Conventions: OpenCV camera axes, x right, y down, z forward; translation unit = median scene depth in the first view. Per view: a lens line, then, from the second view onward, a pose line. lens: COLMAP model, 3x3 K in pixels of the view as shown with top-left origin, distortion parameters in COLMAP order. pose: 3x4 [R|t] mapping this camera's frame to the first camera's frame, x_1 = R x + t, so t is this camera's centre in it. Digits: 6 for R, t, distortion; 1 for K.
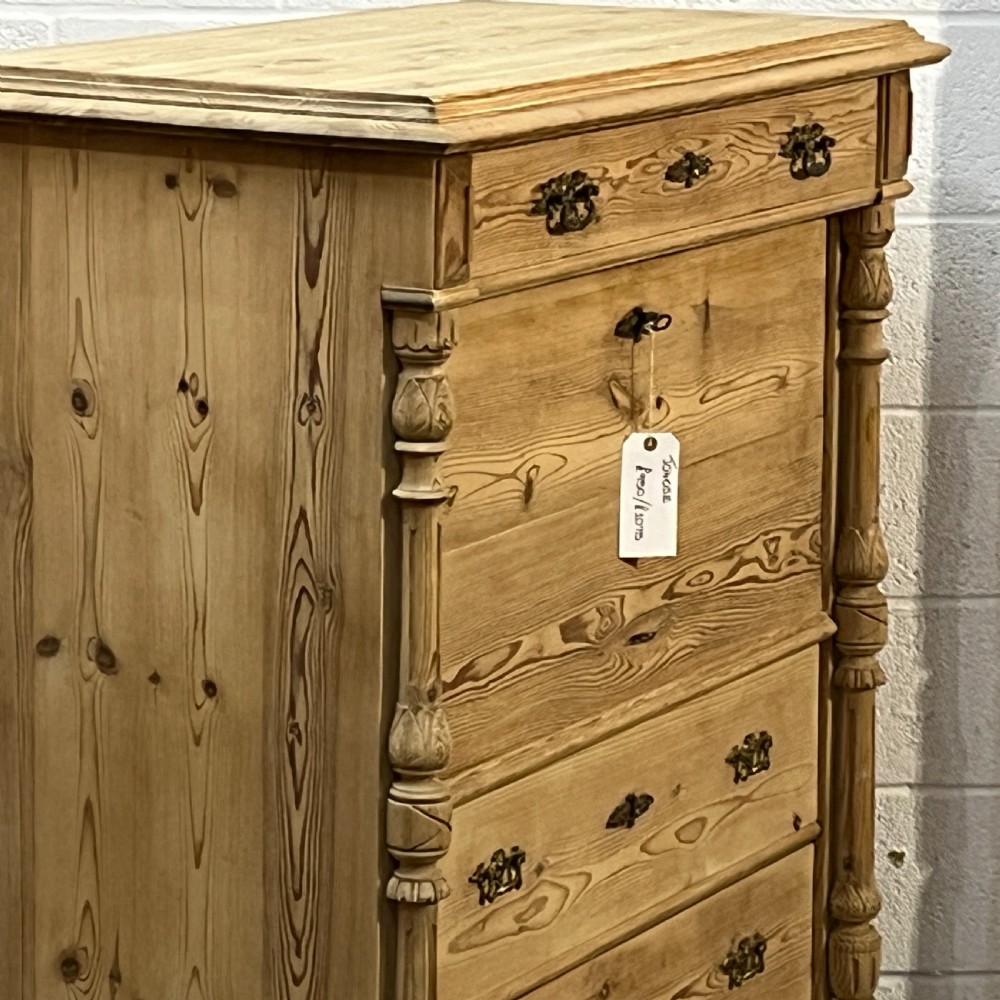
lens RADIAL K [[4225.8, 0, 516.3], [0, 4225.8, 447.3], [0, 0, 1]] dist [0.251858, 0.000000]
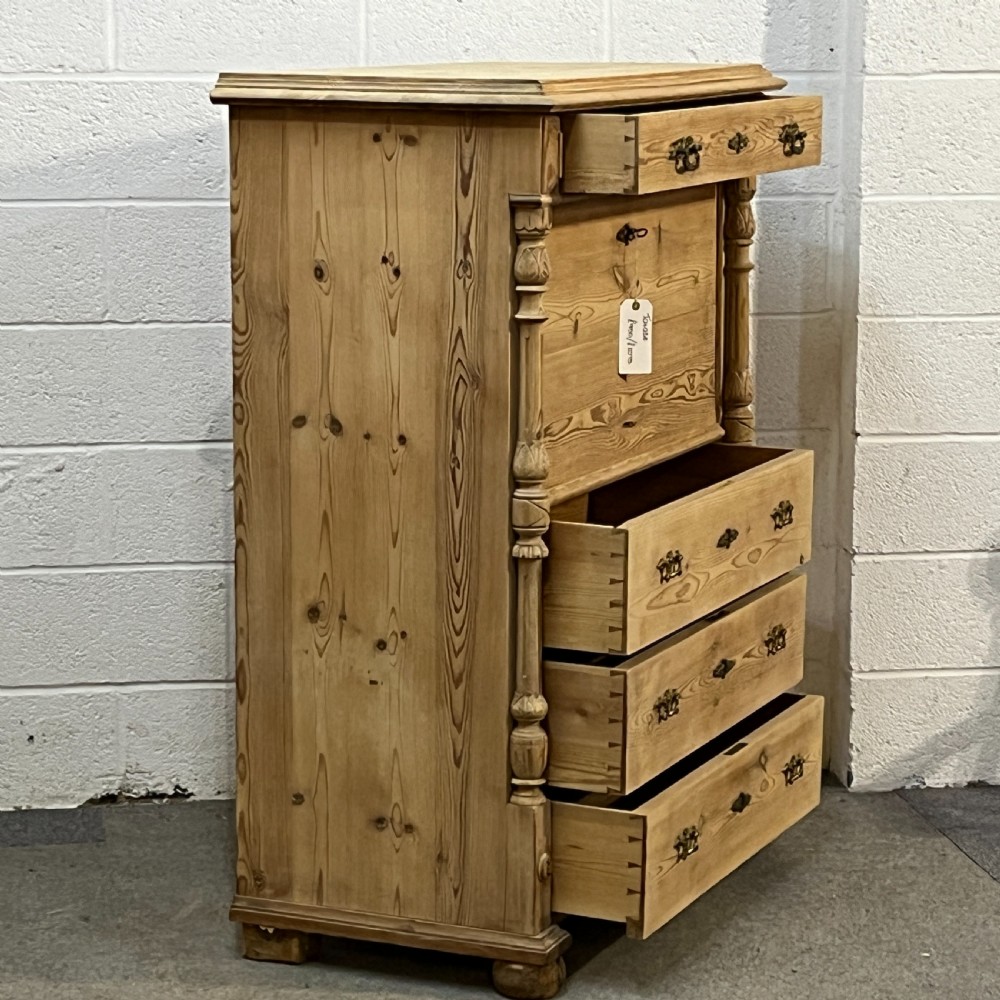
lens RADIAL K [[3054.0, 0, 505.3], [0, 3054.0, 490.4], [0, 0, 1]] dist [0.195291, 0.000000]
pose [[0.995630, -0.025199, 0.089919, -0.133980], [0.026694, 0.999524, -0.015454, 0.091953], [-0.089486, 0.017787, 0.995829, -0.211885]]
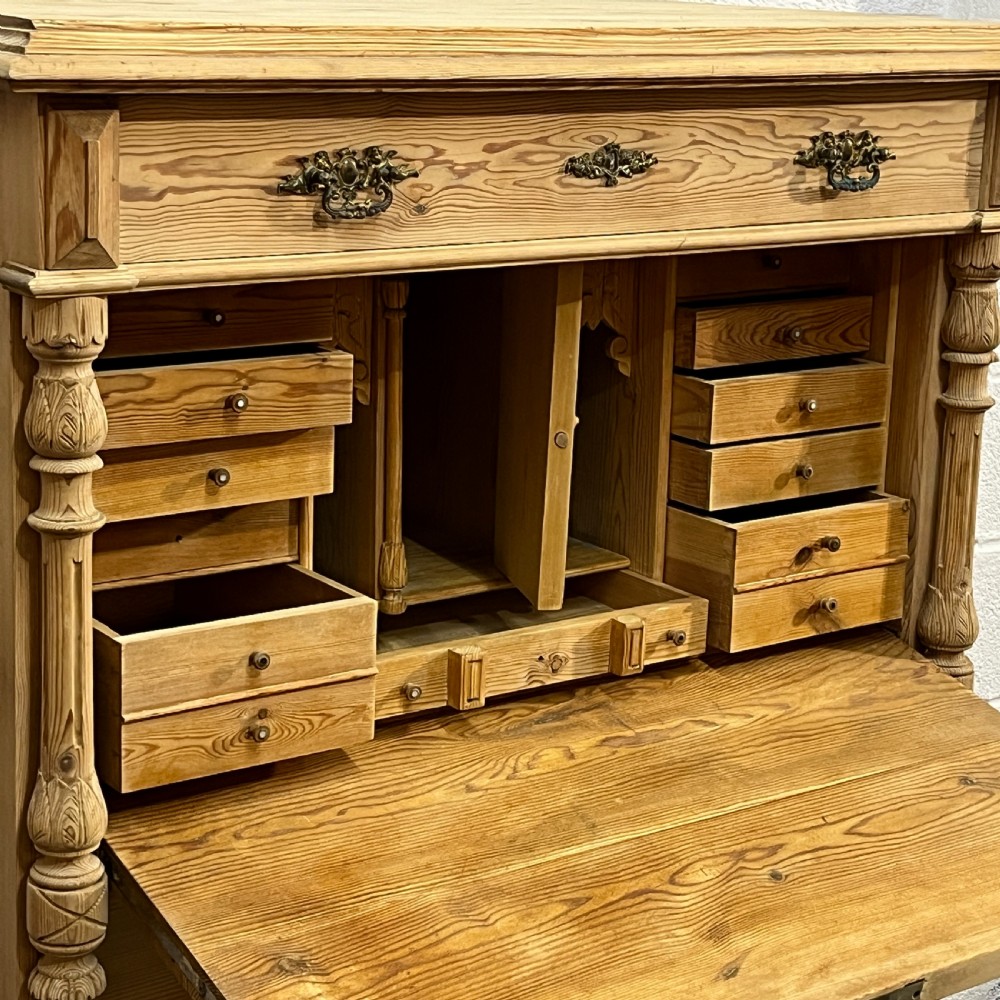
lens RADIAL K [[2203.4, 0, 492.0], [0, 2203.4, 485.3], [0, 0, 1]] dist [0.087647, 0.000000]
pose [[0.905899, 0.126320, -0.404217, 0.205617], [-0.102295, 0.991484, 0.080588, -0.035595], [0.410954, -0.031655, 0.911106, 0.592059]]
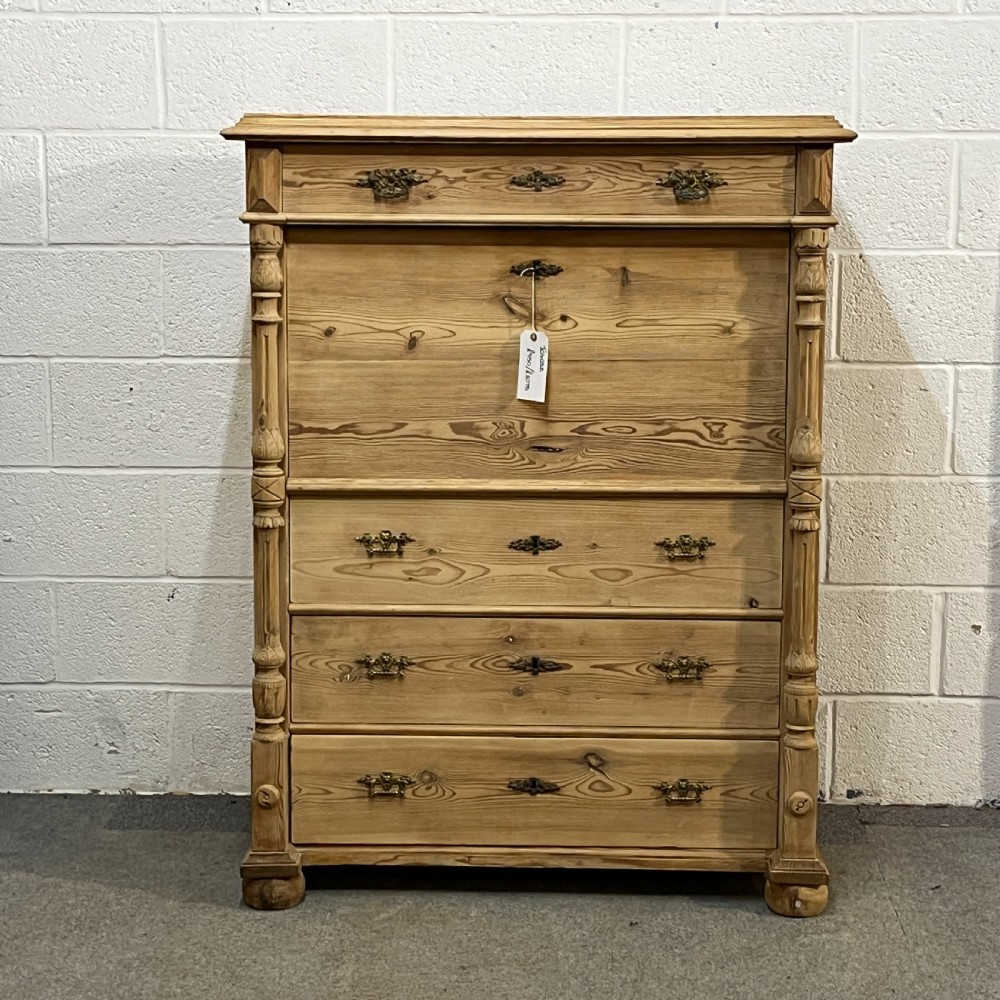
lens RADIAL K [[2278.9, 0, 505.4], [0, 2278.9, 495.1], [0, 0, 1]] dist [0.122113, 0.000000]
pose [[0.466686, 0.126651, -0.875308, 0.899143], [-0.156222, 0.985936, 0.059366, 0.009983], [0.870516, 0.109038, 0.479908, 0.543307]]
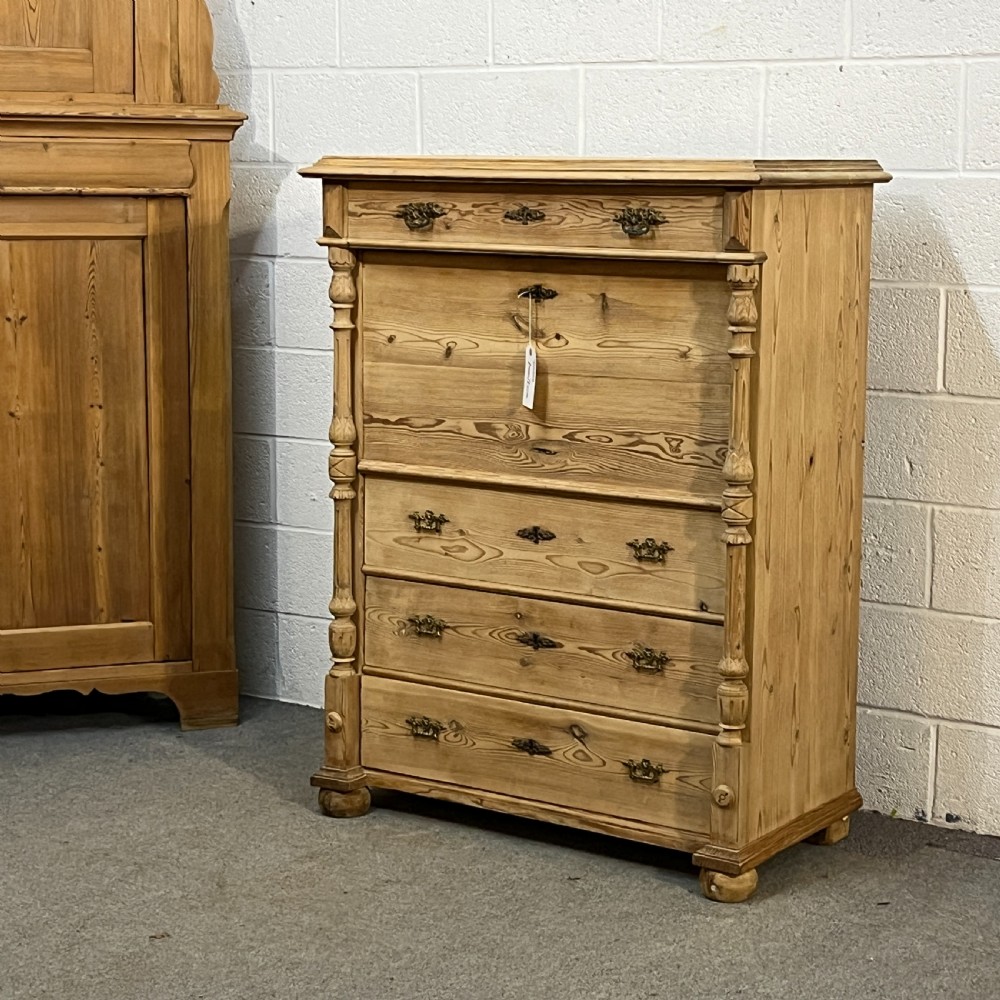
lens RADIAL K [[2278.9, 0, 495.6], [0, 2278.9, 505.2], [0, 0, 1]] dist [0.122113, 0.000000]
pose [[-0.089979, 0.147186, -0.985008, 1.153730], [-0.183287, 0.969680, 0.161638, -0.106162], [0.978933, 0.195084, -0.060274, 1.085825]]
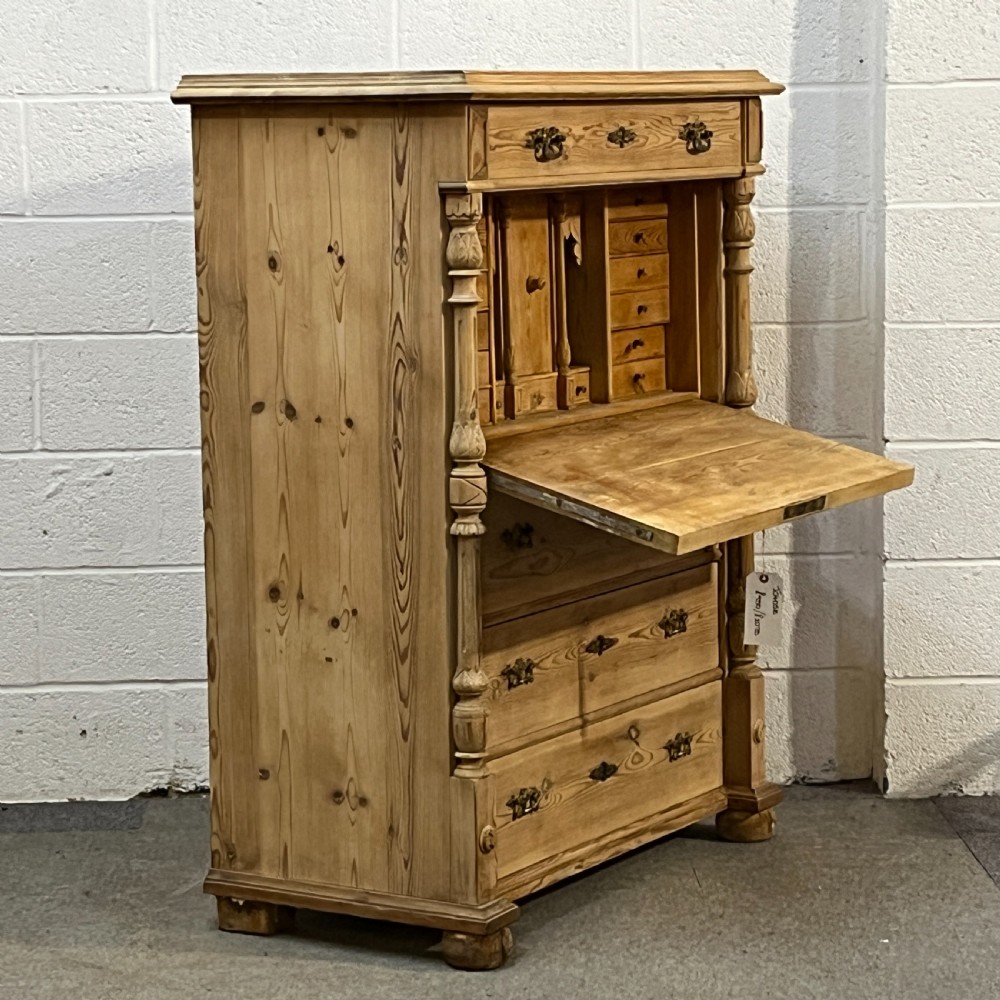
lens RADIAL K [[3054.0, 0, 512.6], [0, 3054.0, 494.2], [0, 0, 1]] dist [0.195291, 0.000000]
pose [[0.998970, -0.022251, -0.039548, 0.042611], [0.020213, 0.998484, -0.051199, 0.144587], [0.040627, 0.050347, 0.997905, -0.248401]]
